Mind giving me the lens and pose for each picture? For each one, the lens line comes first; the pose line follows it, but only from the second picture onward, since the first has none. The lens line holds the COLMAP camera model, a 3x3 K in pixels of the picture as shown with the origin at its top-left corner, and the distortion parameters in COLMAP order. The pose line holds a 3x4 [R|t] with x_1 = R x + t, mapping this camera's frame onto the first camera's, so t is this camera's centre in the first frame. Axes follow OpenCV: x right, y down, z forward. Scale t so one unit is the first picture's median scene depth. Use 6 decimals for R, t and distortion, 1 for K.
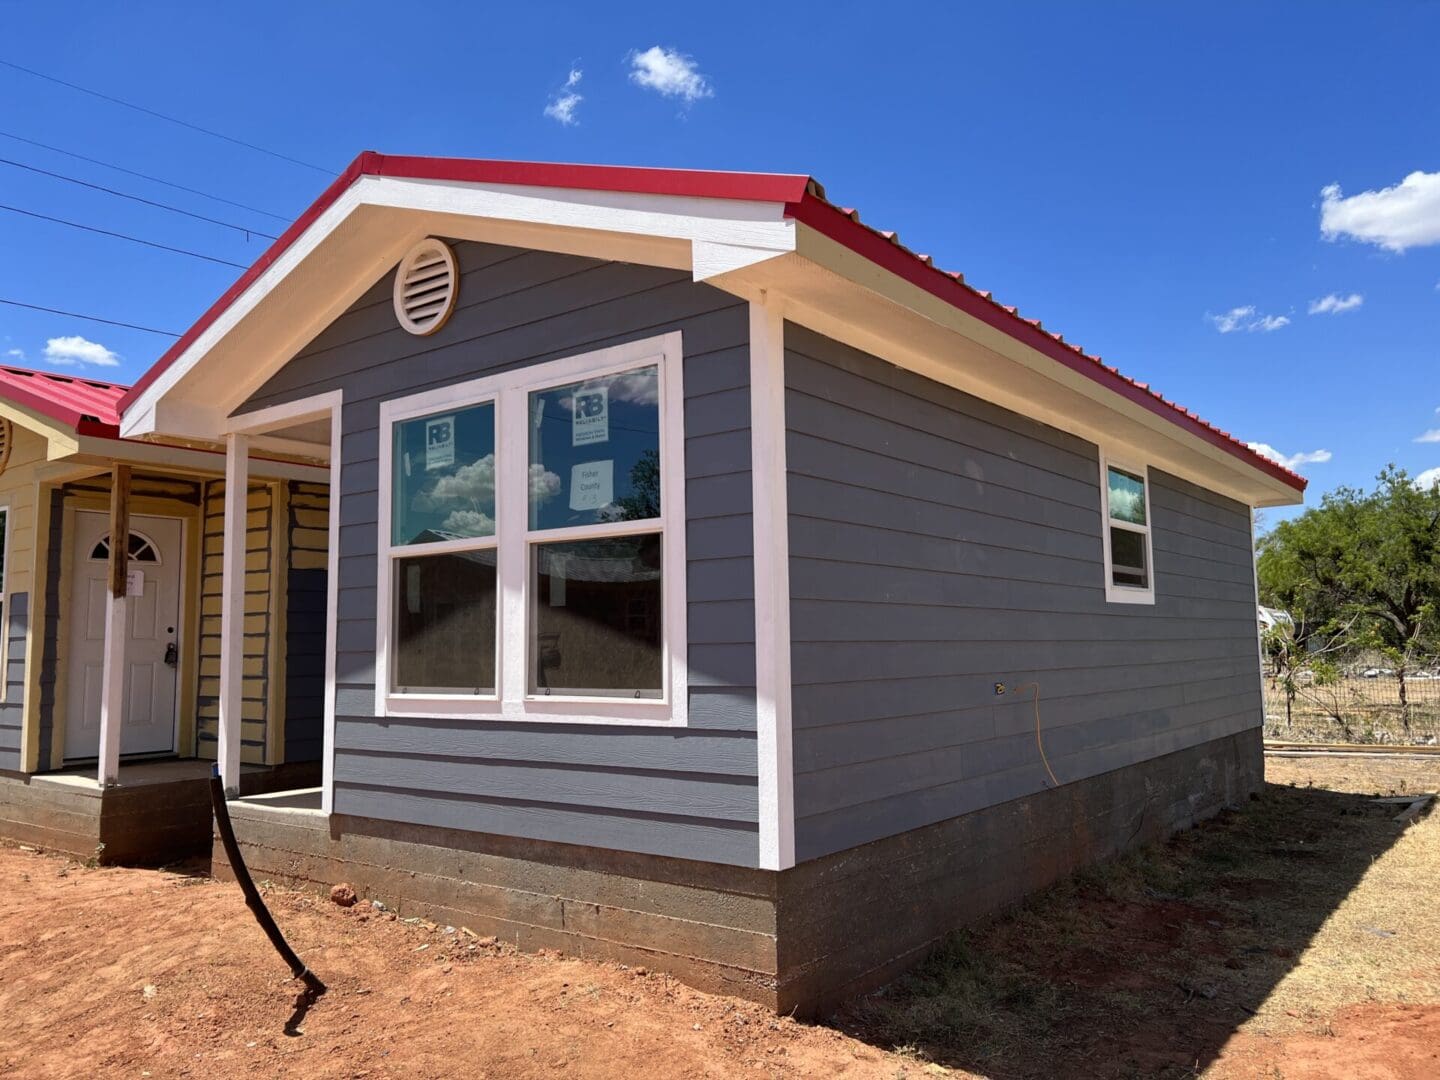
lens RADIAL K [[1096.8, 0, 724.5], [0, 1096.8, 540.8], [0, 0, 1]] dist [0.025999, -0.009390]
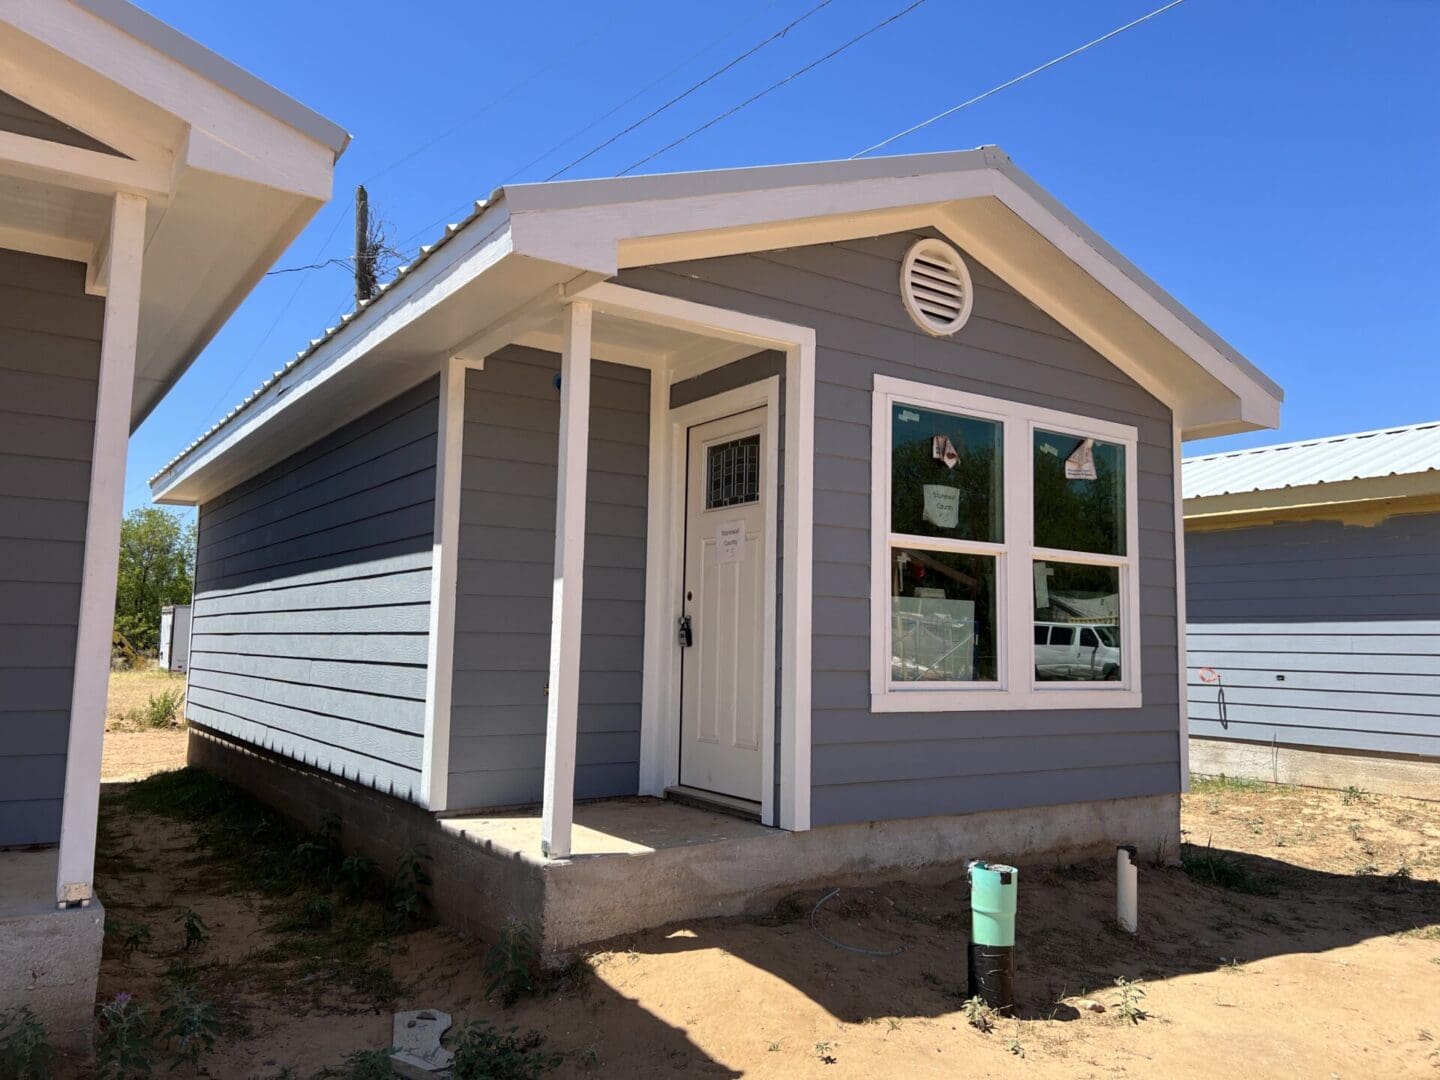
lens RADIAL K [[1096.8, 0, 716.1], [0, 1096.8, 535.6], [0, 0, 1]] dist [0.025999, -0.009390]
pose [[0.297657, 0.116164, 0.947579, -1.267084], [-0.118947, 0.989348, -0.083920, 0.107277], [-0.947234, -0.087733, 0.308304, 0.868621]]
